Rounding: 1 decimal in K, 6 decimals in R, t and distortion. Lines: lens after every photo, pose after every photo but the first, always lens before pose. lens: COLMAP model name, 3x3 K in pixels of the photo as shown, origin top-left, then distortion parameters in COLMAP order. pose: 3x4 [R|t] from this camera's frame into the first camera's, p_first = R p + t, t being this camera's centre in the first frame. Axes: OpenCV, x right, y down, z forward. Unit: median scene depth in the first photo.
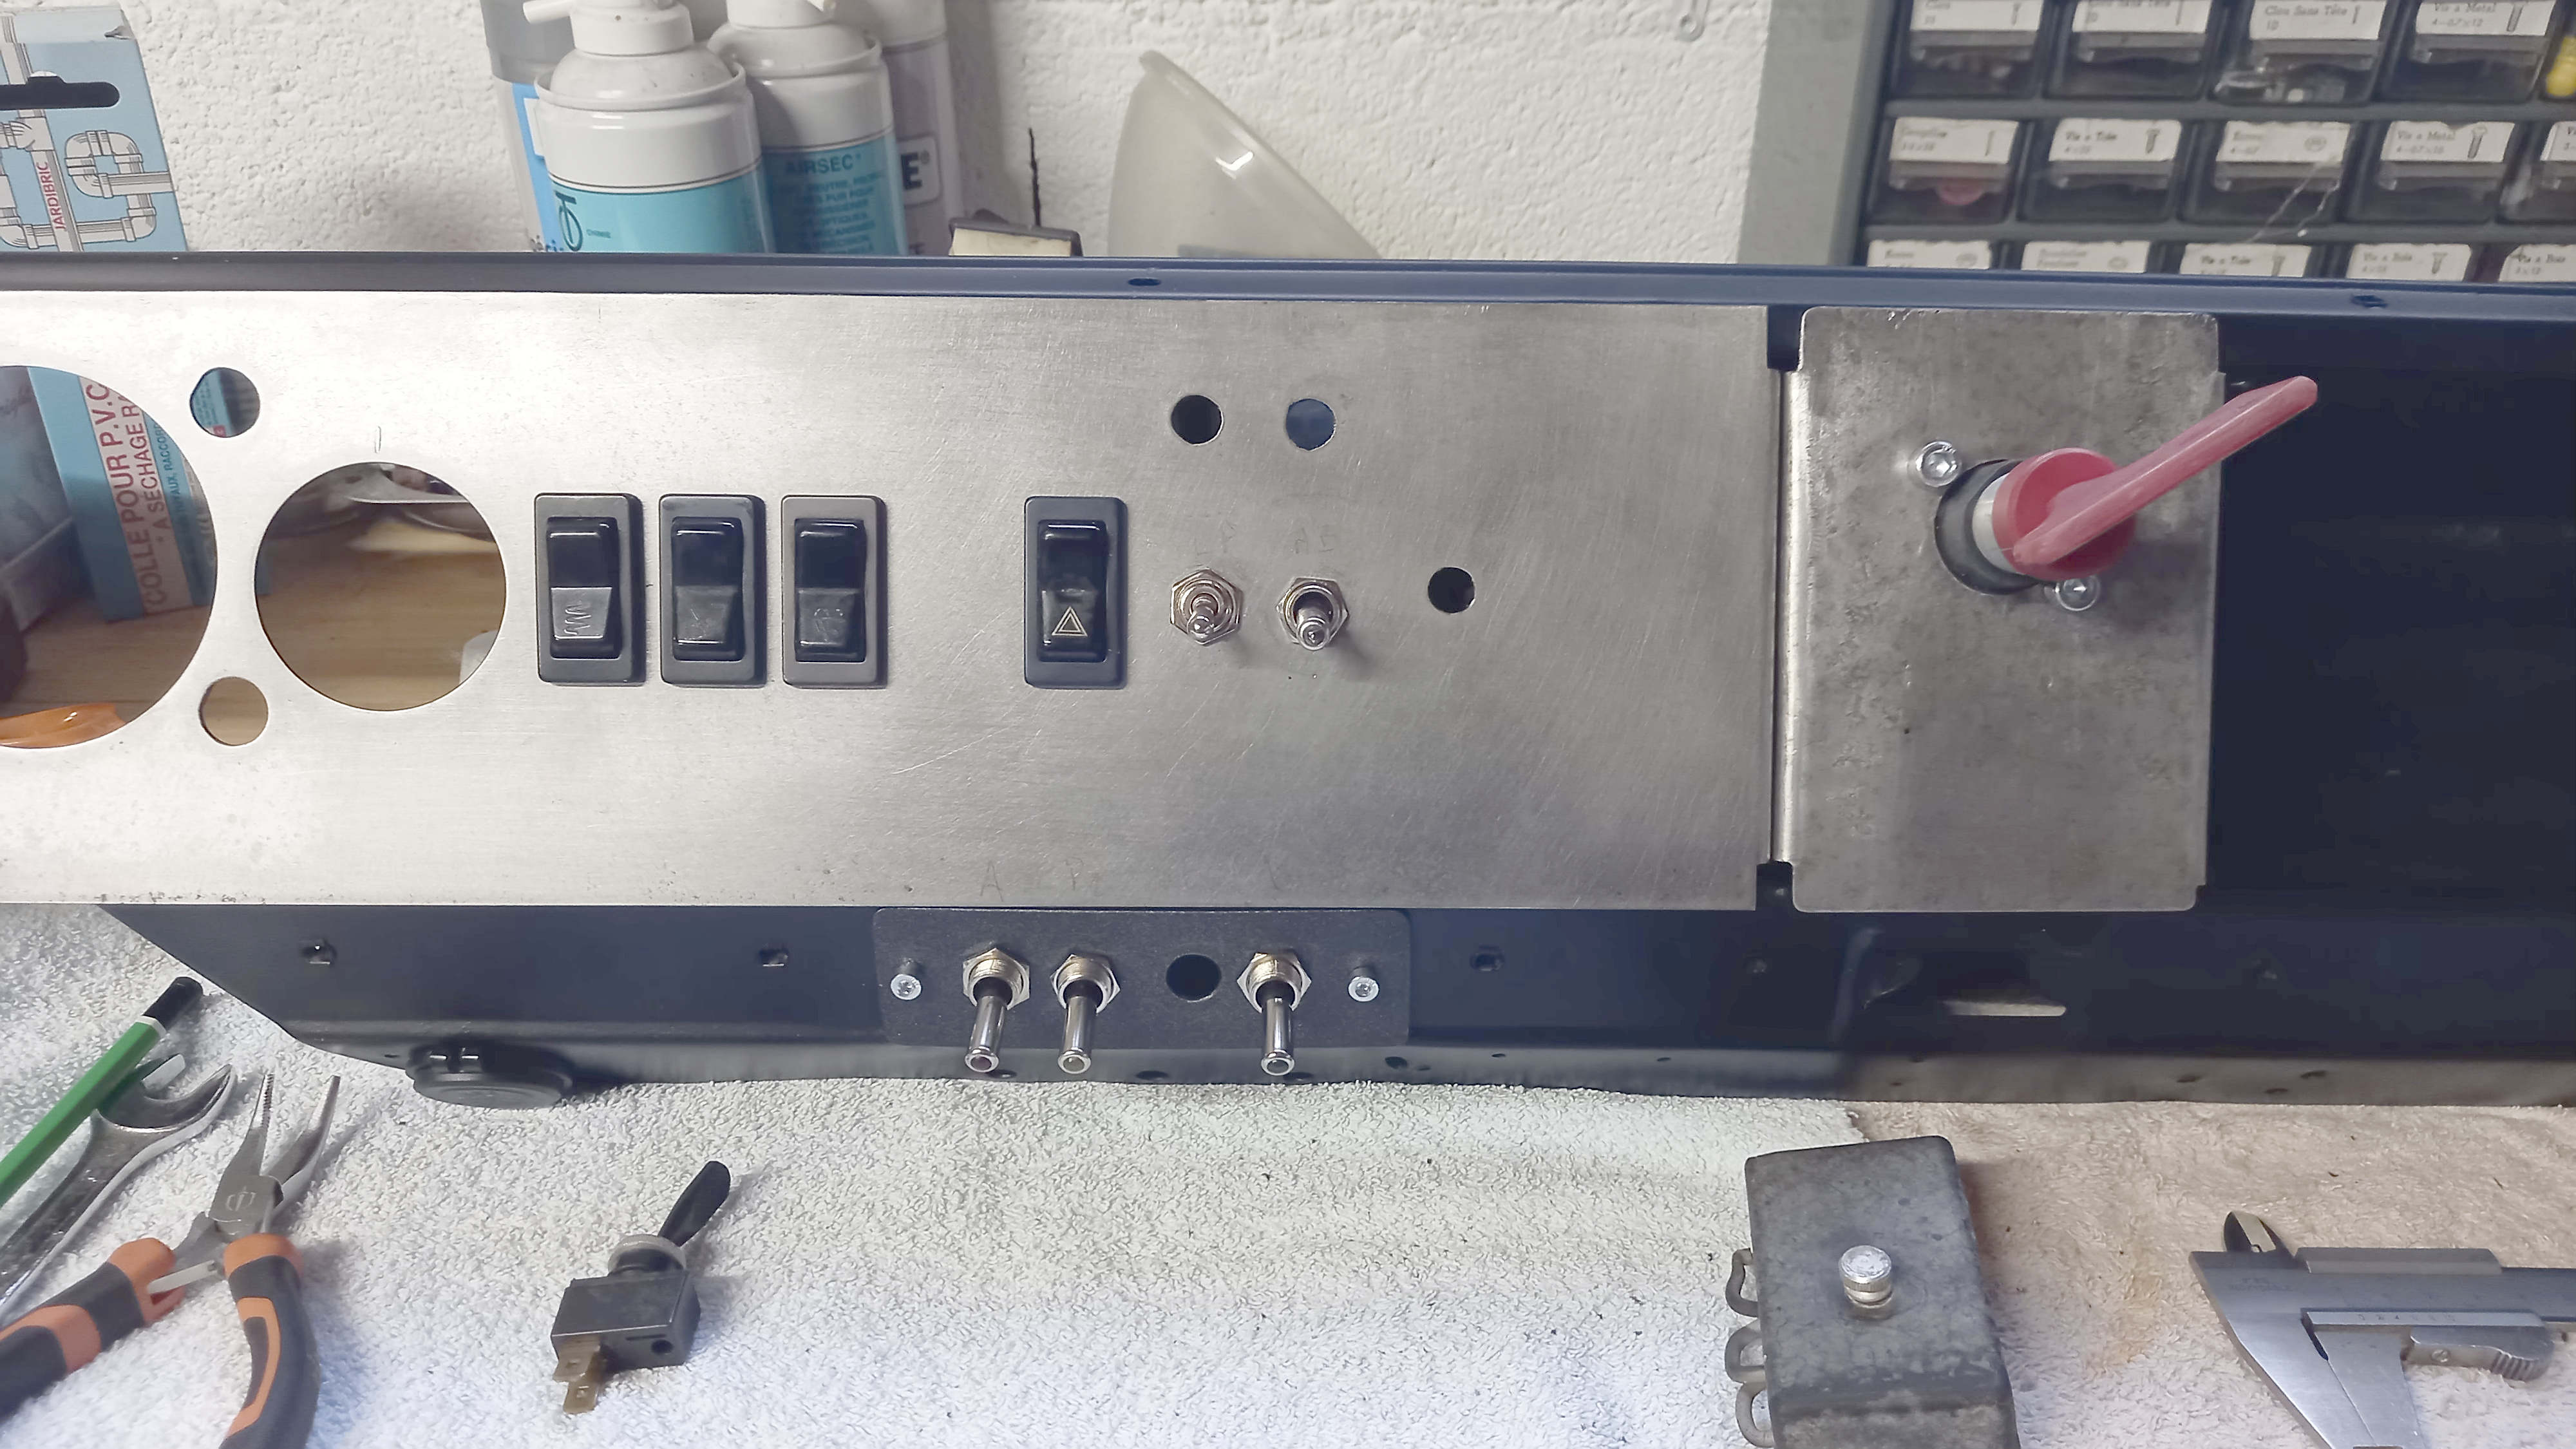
lens RADIAL K [[1915.4, 0, 1303.0], [0, 1915.4, 721.6], [0, 0, 1]] dist [0.028448, -0.036530]
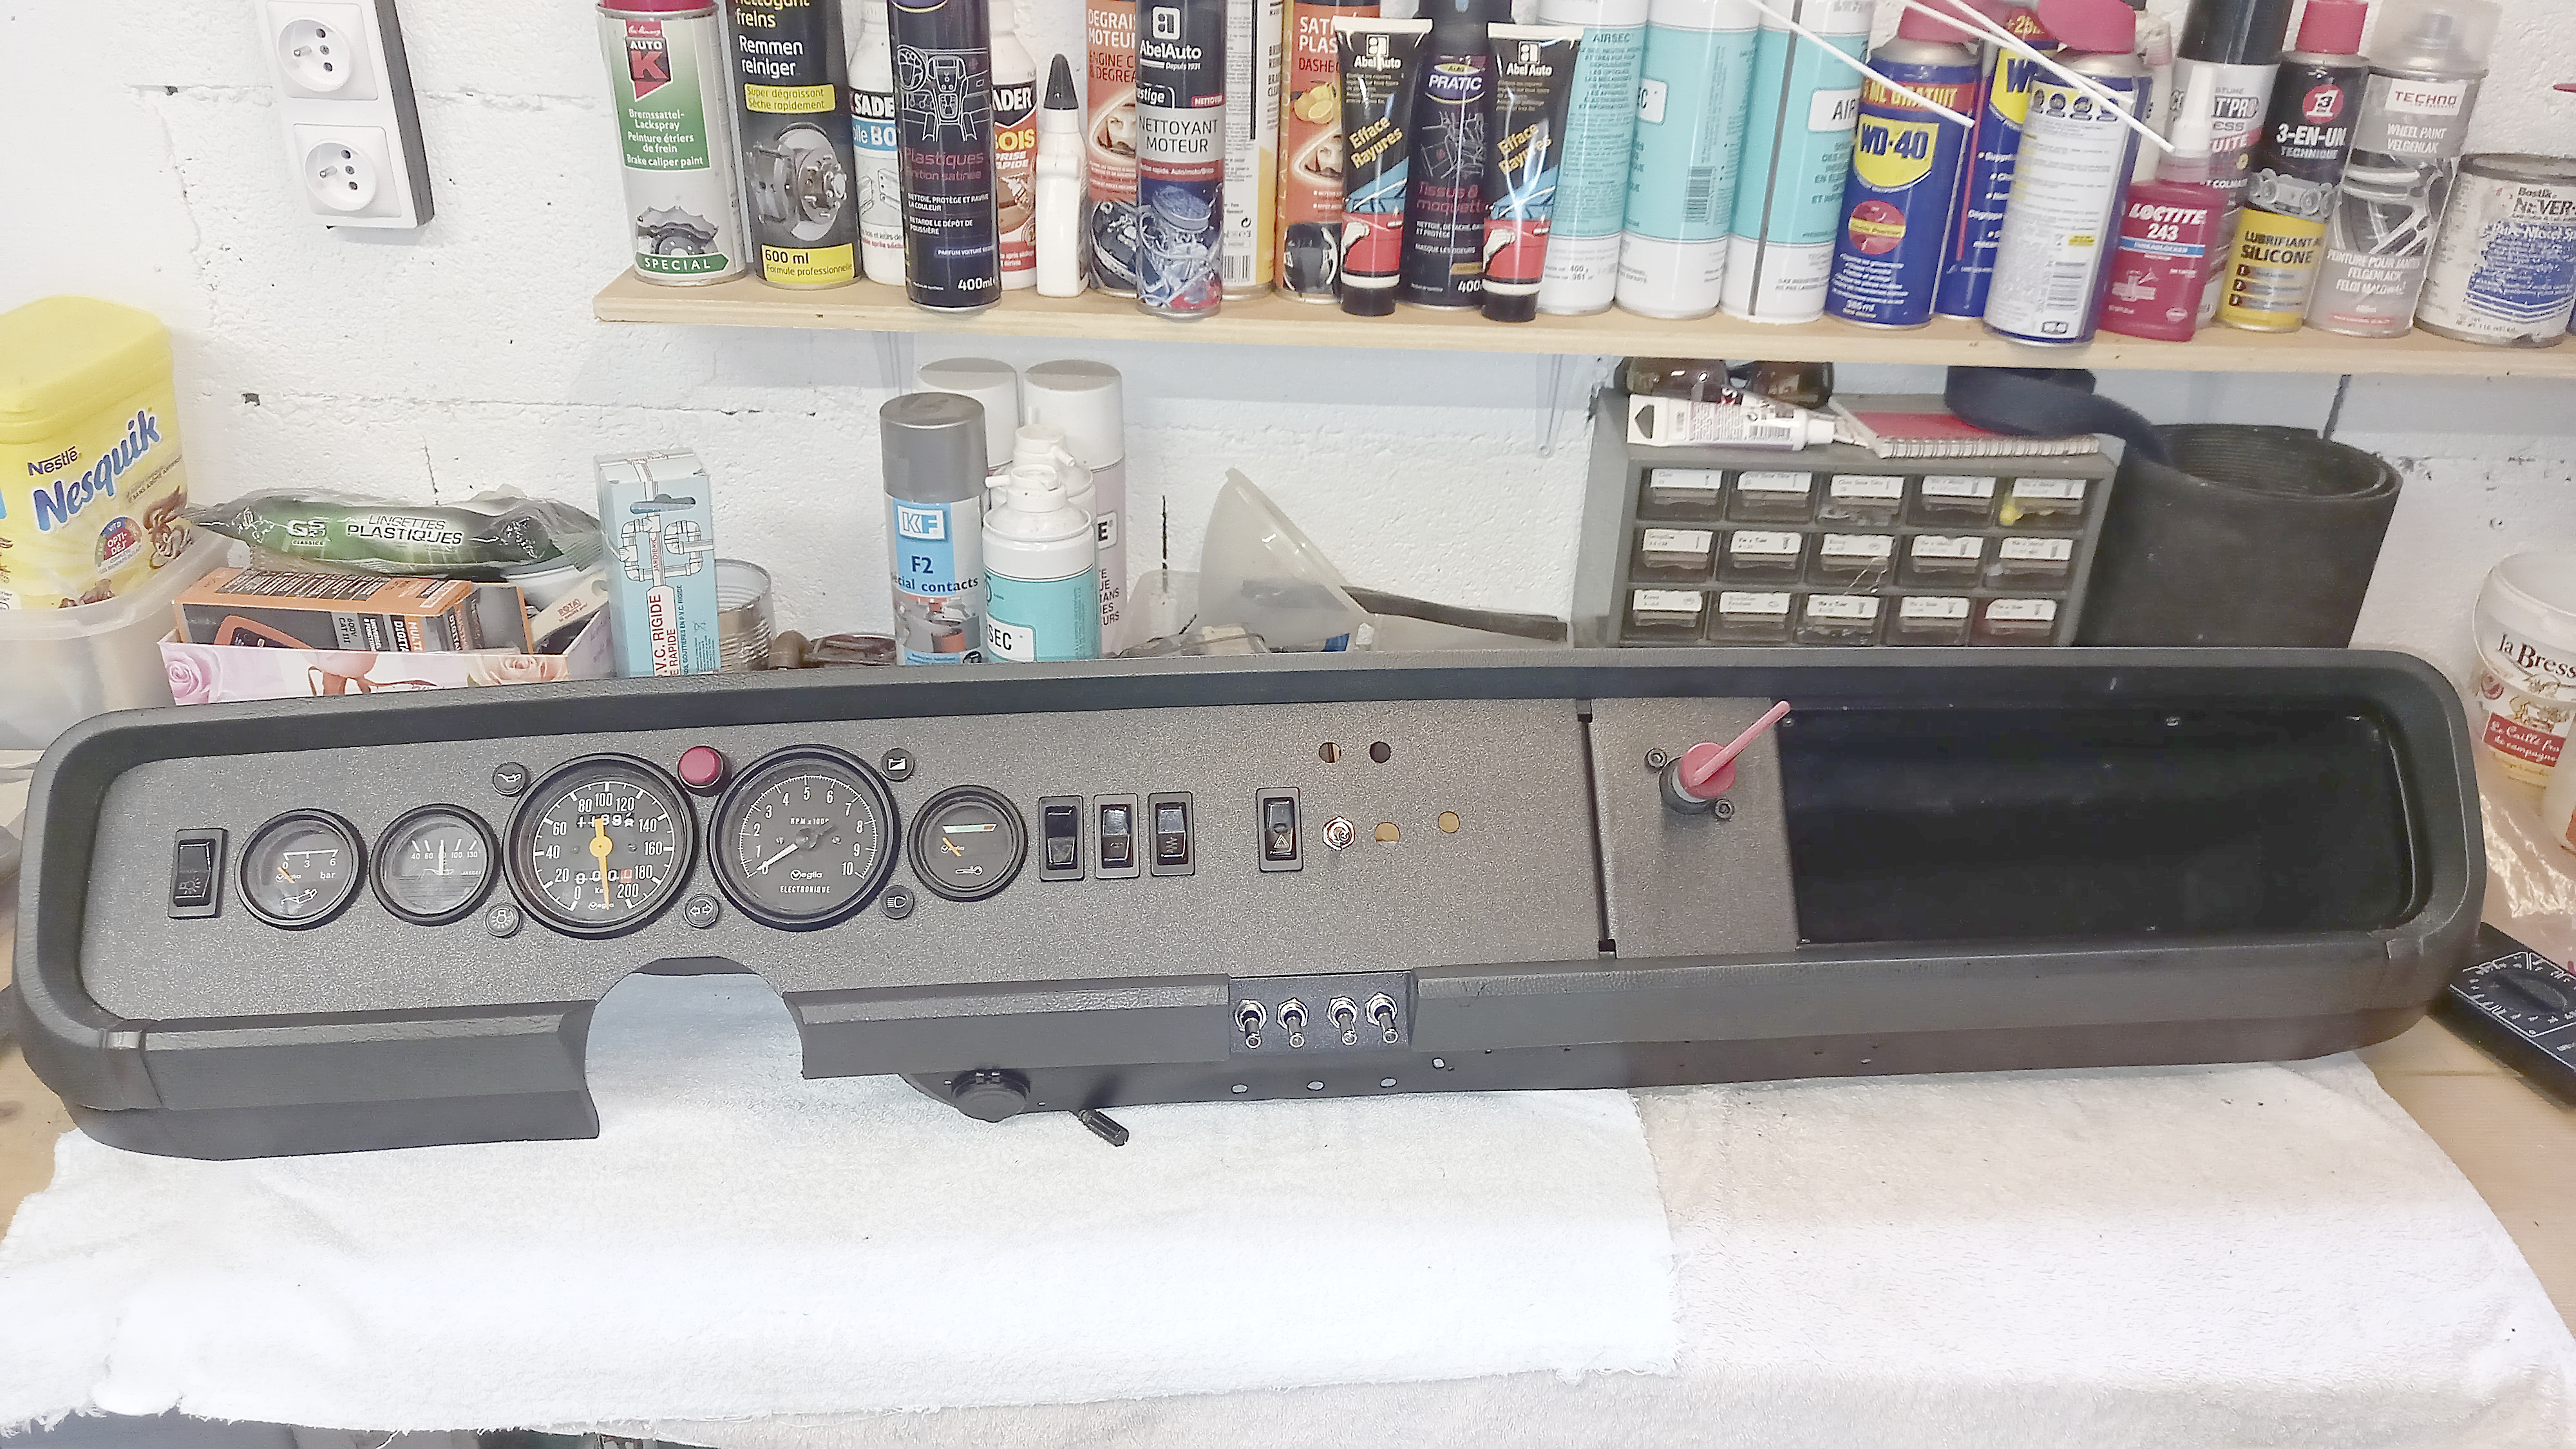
lens RADIAL K [[1915.4, 0, 1316.0], [0, 1915.4, 720.1], [0, 0, 1]] dist [0.028448, -0.036530]
pose [[0.999616, 0.023356, 0.014941, -0.030587], [-0.022654, 0.998704, -0.045579, -0.039078], [-0.015986, 0.045223, 0.998849, -0.812443]]
